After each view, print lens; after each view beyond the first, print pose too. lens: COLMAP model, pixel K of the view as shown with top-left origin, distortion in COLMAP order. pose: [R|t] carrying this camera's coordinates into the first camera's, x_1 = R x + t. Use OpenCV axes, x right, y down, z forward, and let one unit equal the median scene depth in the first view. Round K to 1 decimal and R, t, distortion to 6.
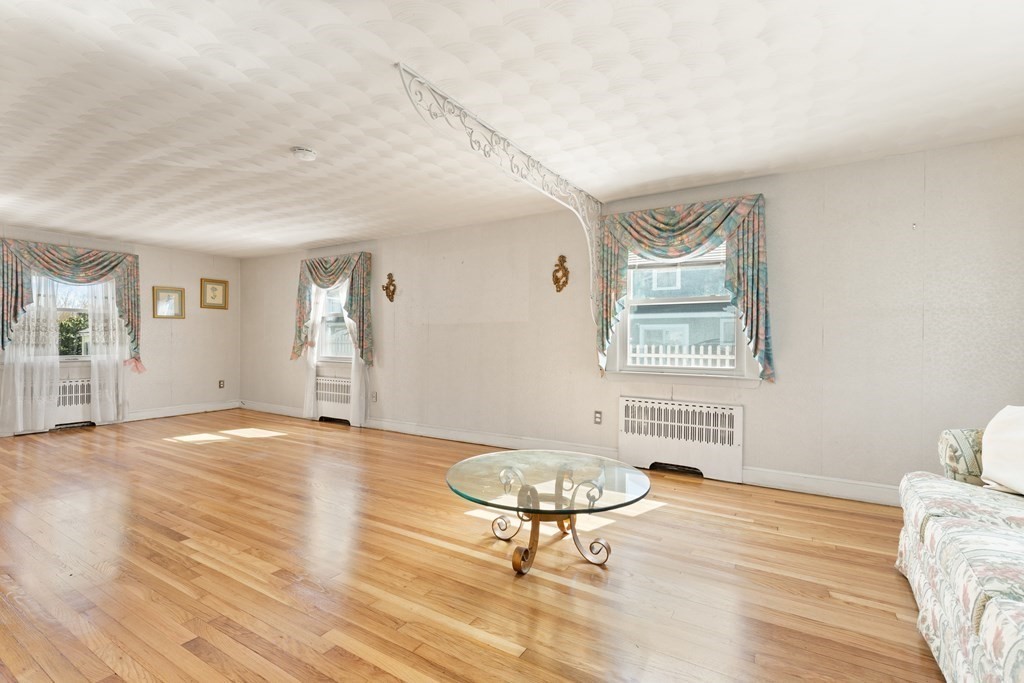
lens RADIAL K [[475.1, 0, 526.5], [0, 475.1, 340.5], [0, 0, 1]] dist [0.009948, -0.003213]
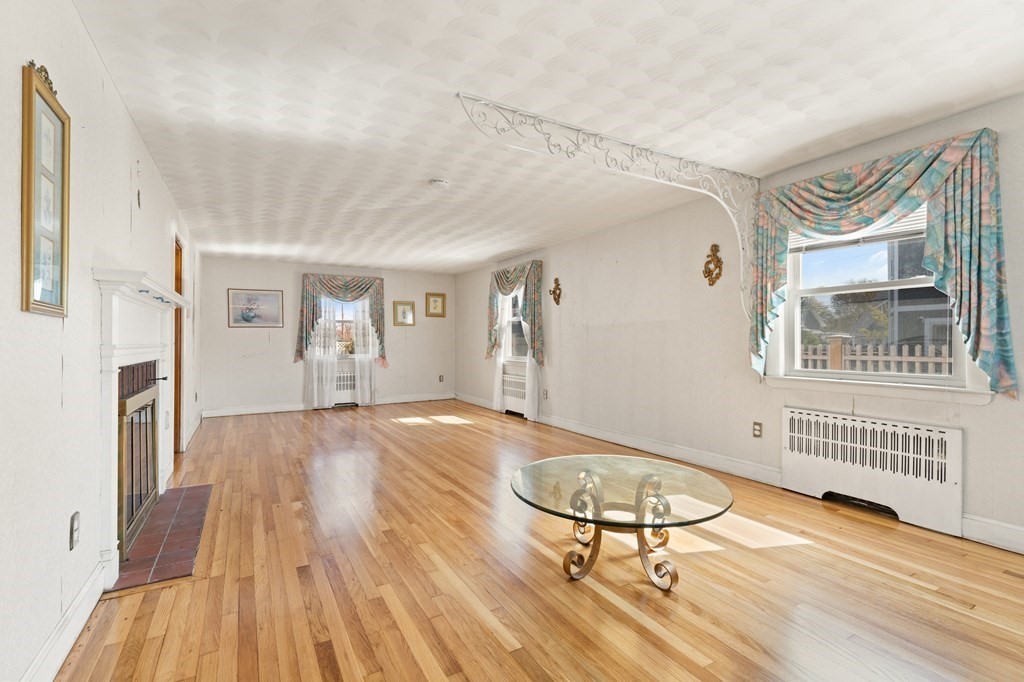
lens RADIAL K [[475.1, 0, 519.0], [0, 475.1, 339.8], [0, 0, 1]] dist [0.009948, -0.003213]
pose [[0.876836, -0.010266, -0.480680, 0.212858], [0.008722, 0.999947, -0.005447, 0.001390], [0.480710, 0.000584, 0.876879, 0.050036]]
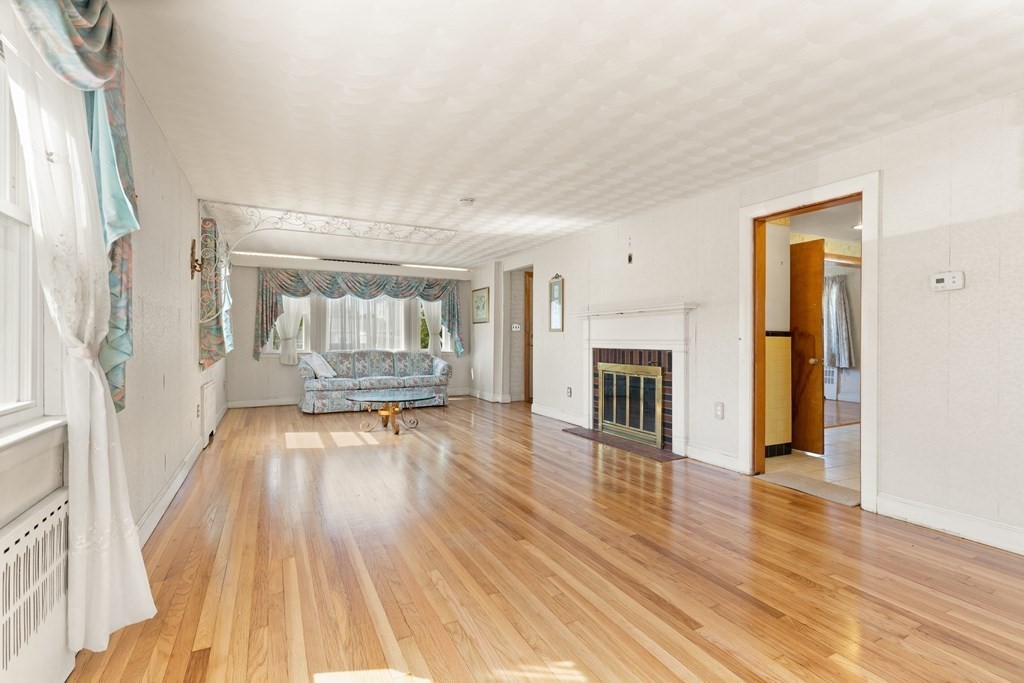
lens RADIAL K [[475.1, 0, 518.7], [0, 475.1, 340.3], [0, 0, 1]] dist [0.009948, -0.003213]
pose [[-0.833758, -0.002707, 0.552123, -1.130383], [0.001690, 0.999971, 0.007455, -0.008874], [-0.552127, 0.007148, -0.833729, 1.665612]]
